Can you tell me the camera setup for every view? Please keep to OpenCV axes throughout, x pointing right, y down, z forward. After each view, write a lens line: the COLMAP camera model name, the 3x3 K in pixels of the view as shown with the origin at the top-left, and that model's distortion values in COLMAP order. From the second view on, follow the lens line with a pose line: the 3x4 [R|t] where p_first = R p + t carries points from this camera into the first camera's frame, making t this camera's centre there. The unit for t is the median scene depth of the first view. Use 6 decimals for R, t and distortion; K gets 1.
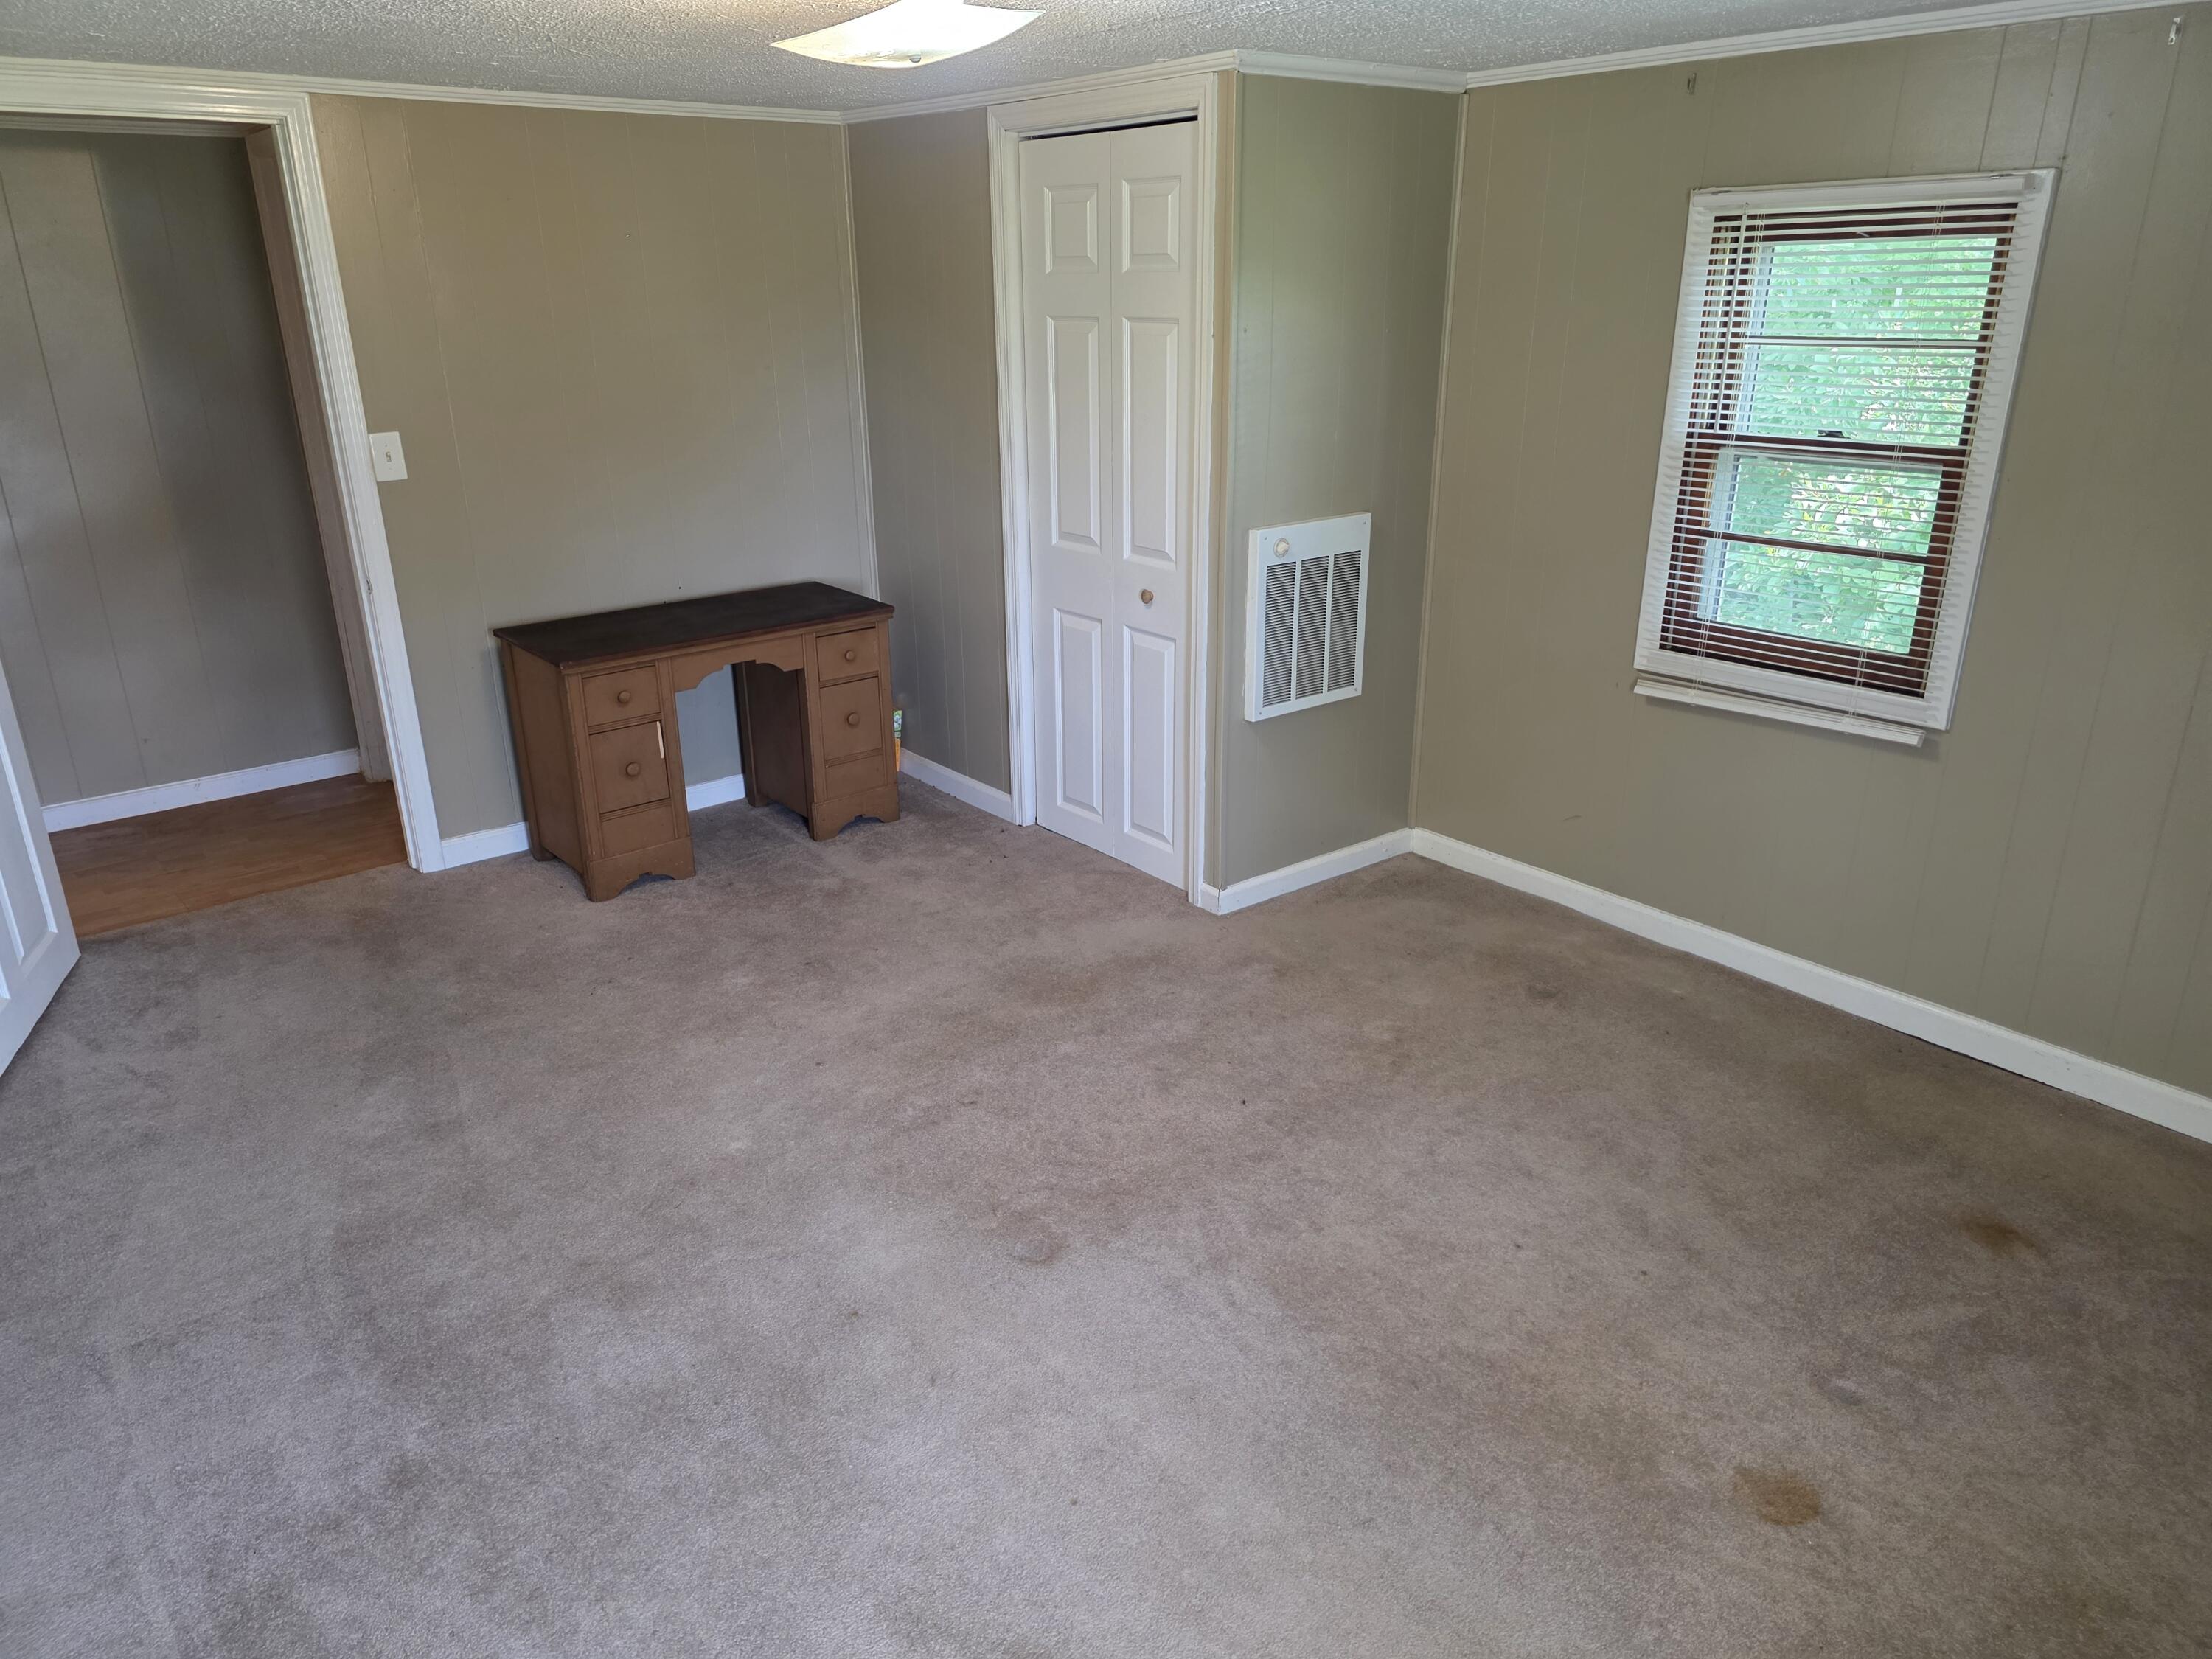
lens RADIAL K [[1493.7, 0, 1109.9], [0, 1493.7, 817.6], [0, 0, 1]] dist [0.034653, -0.033586]
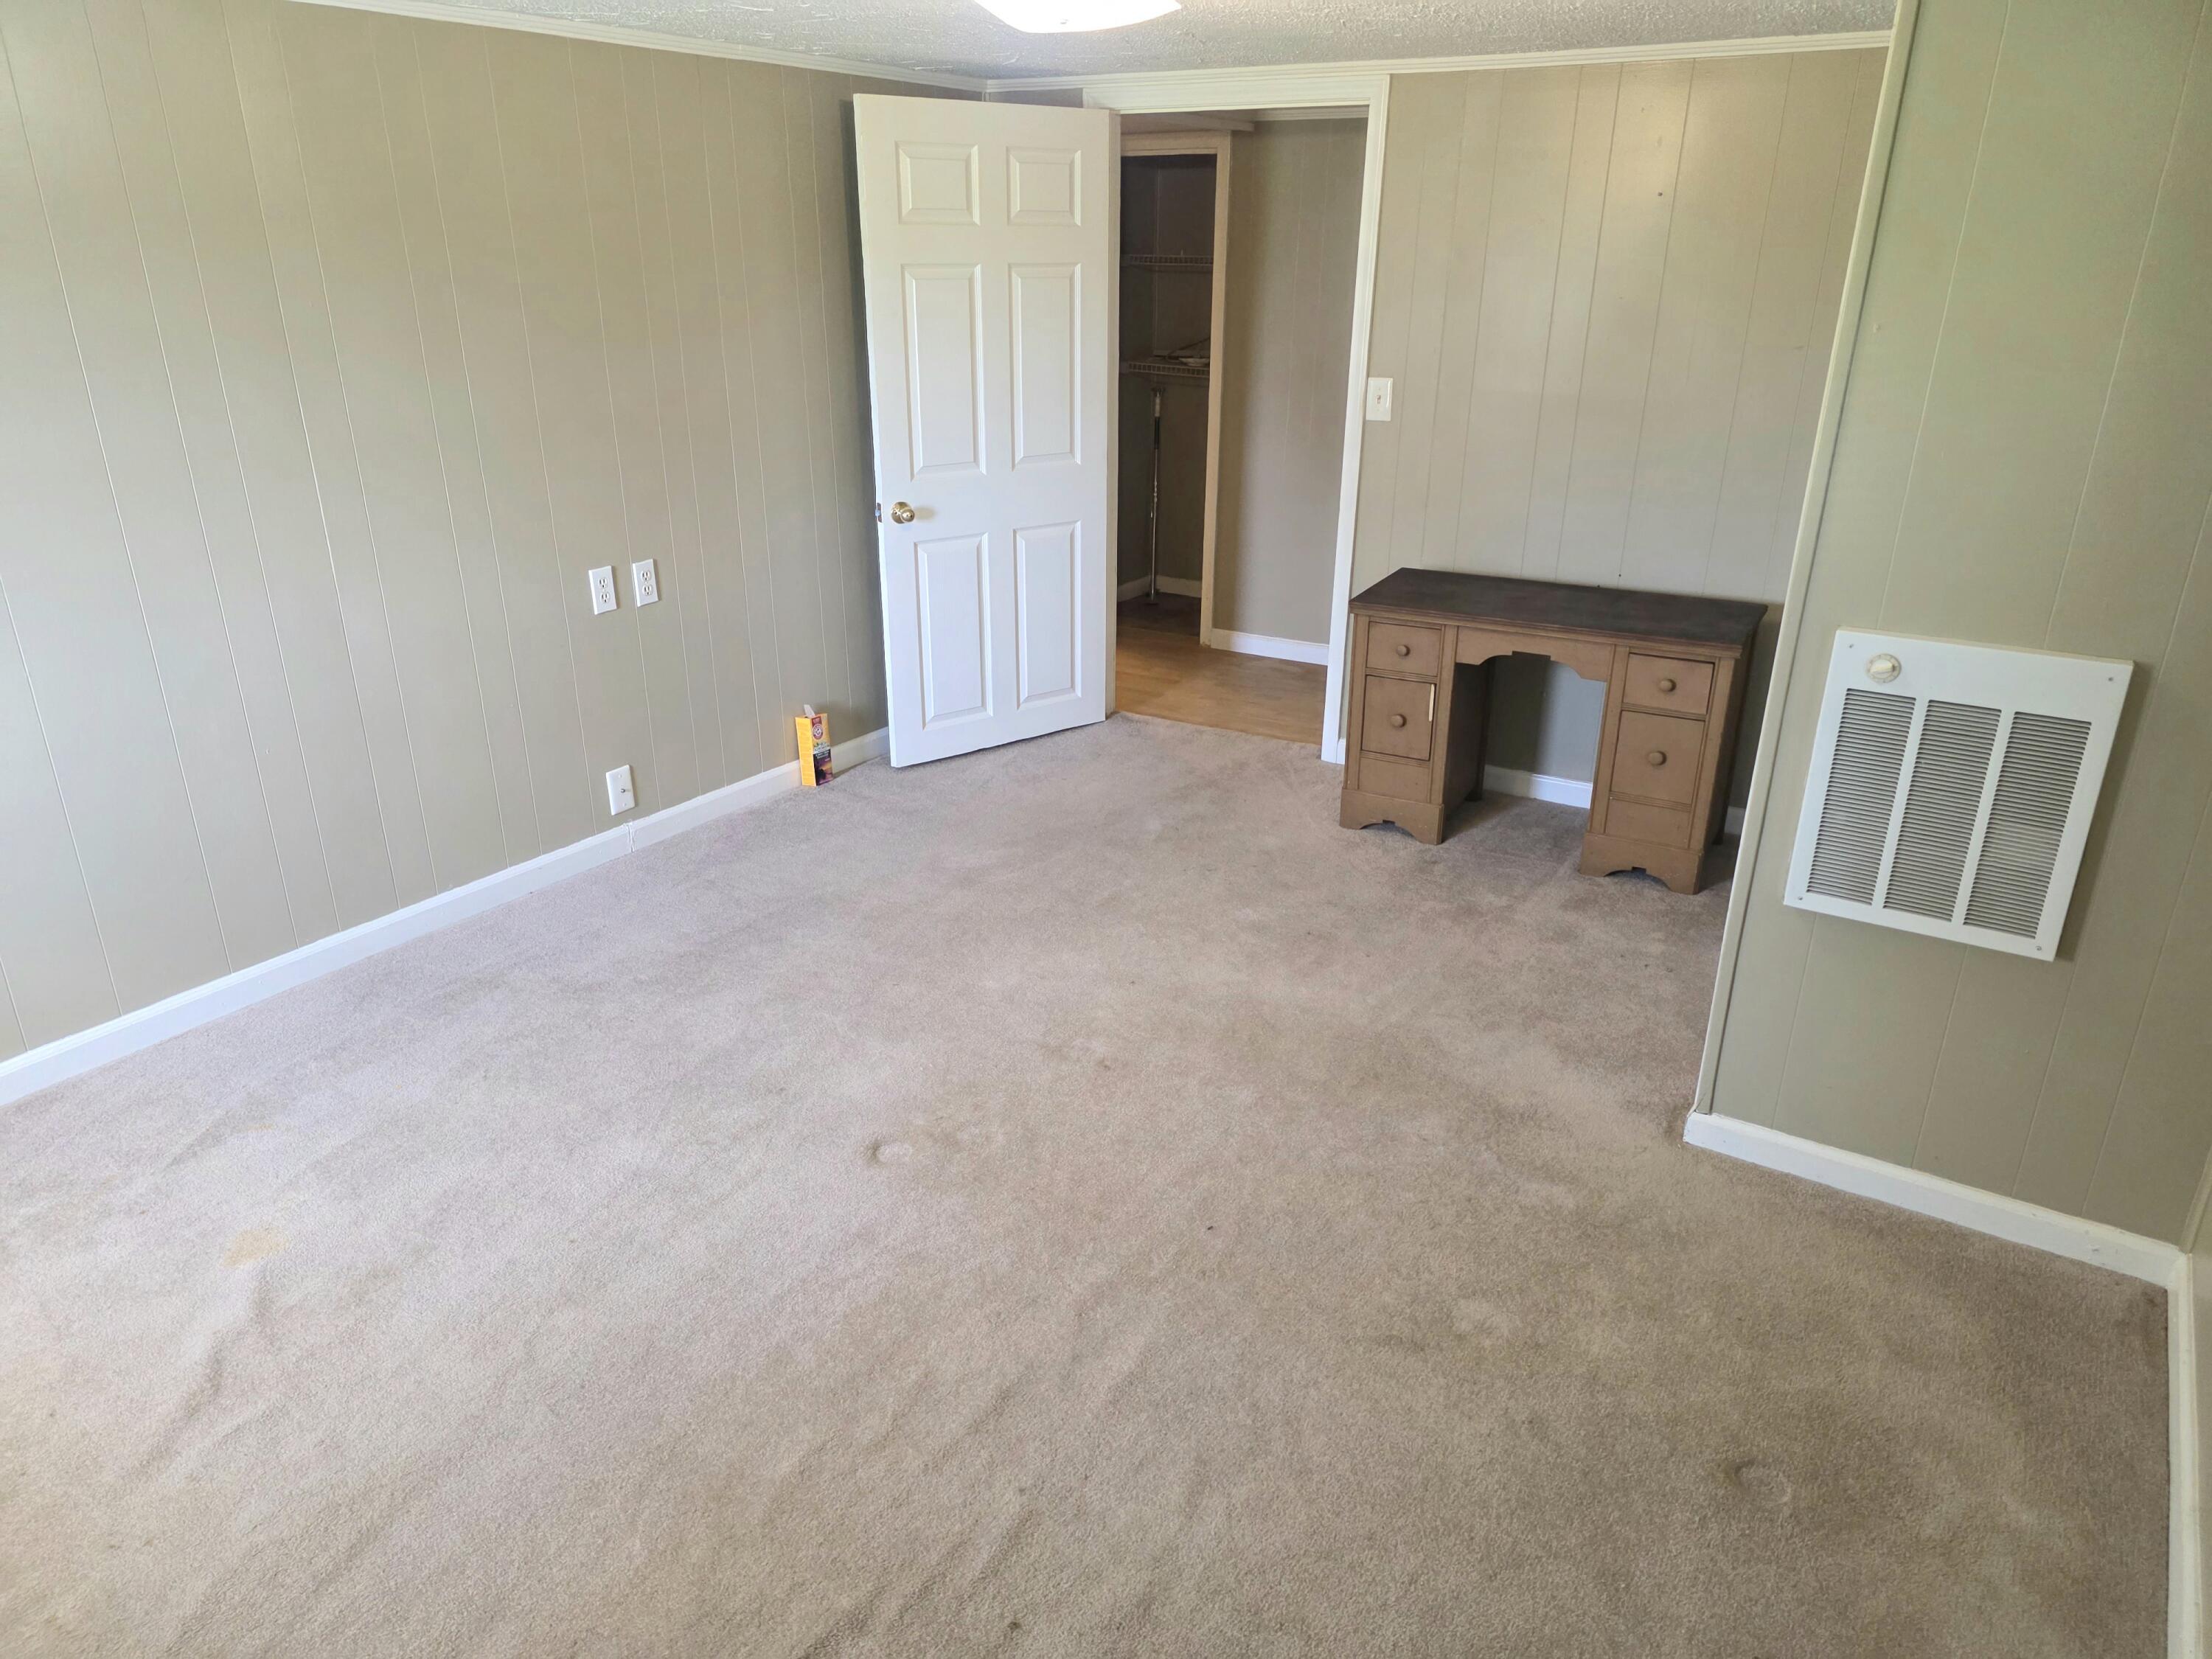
lens RADIAL K [[1493.7, 0, 1113.2], [0, 1493.7, 832.3], [0, 0, 1]] dist [0.034653, -0.033586]
pose [[0.311091, 0.354769, -0.881681, 0.591728], [-0.328051, 0.910779, 0.250729, -0.165441], [0.891967, 0.211237, 0.399717, 0.452683]]
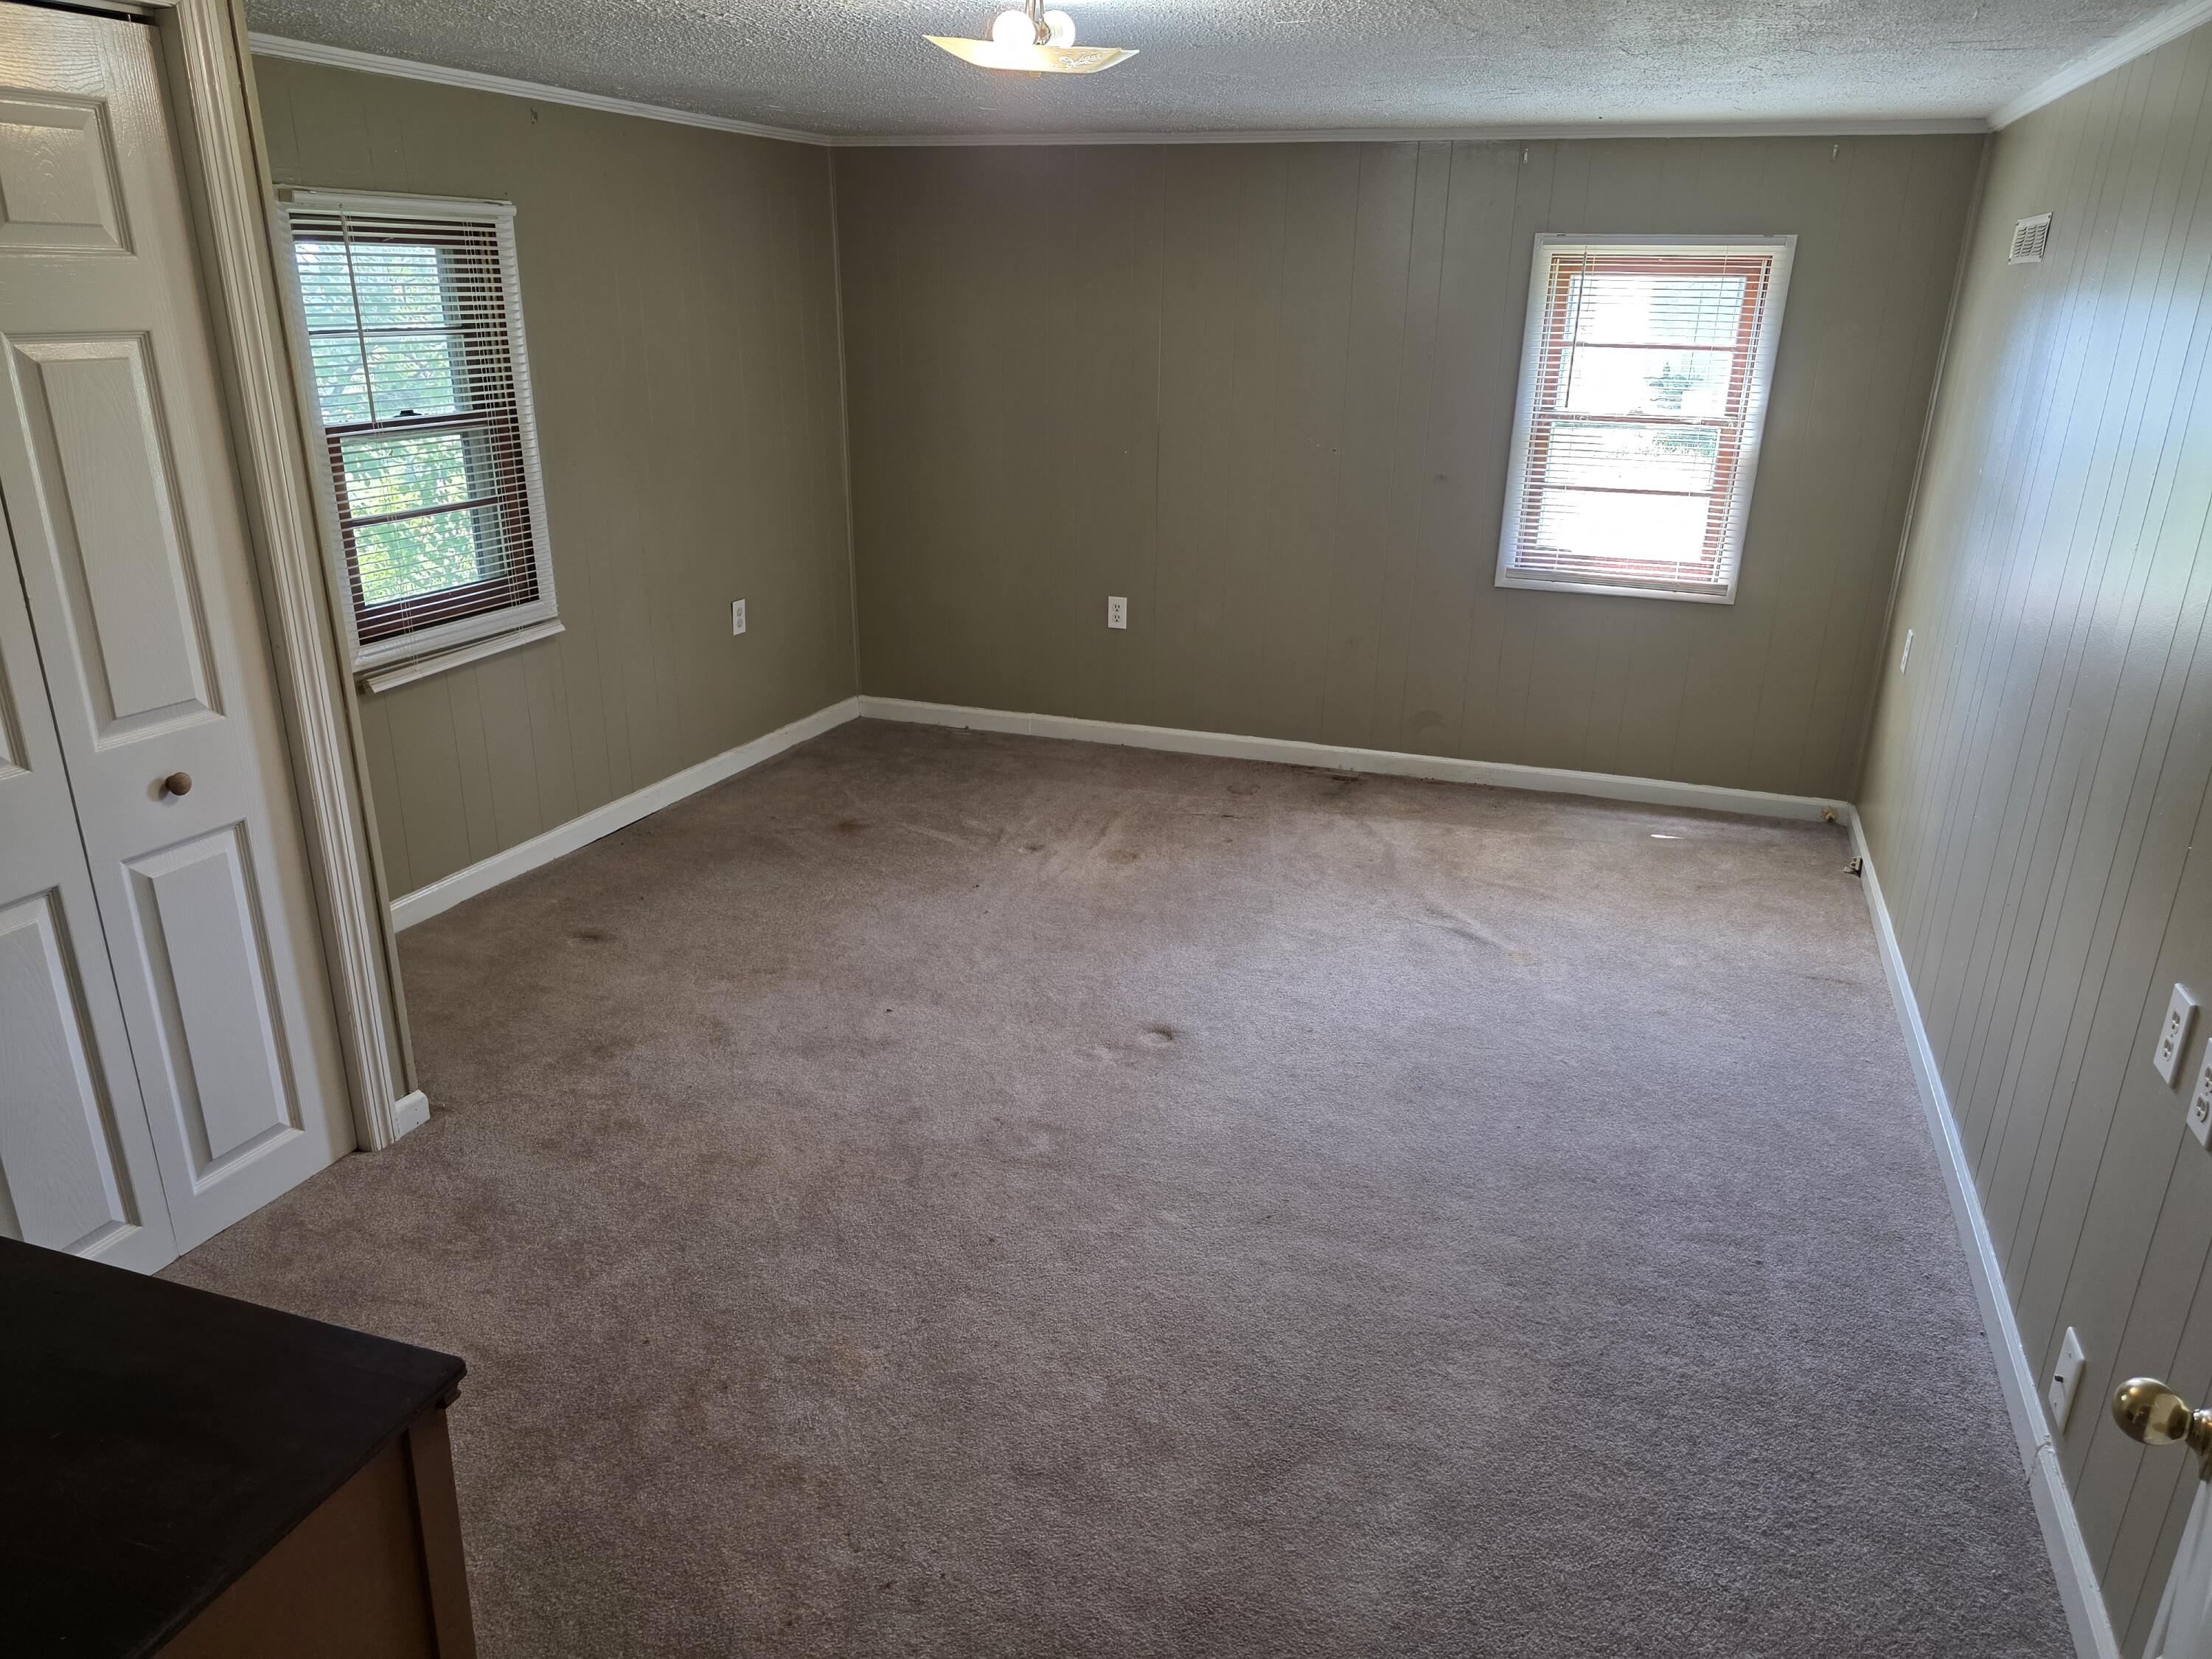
lens RADIAL K [[1493.7, 0, 1119.6], [0, 1493.7, 823.5], [0, 0, 1]] dist [0.034653, -0.033586]
pose [[-0.524519, -0.279231, 0.804307, -0.697841], [0.284280, 0.833034, 0.474594, -0.328248], [-0.802536, 0.477582, -0.357562, 0.959194]]
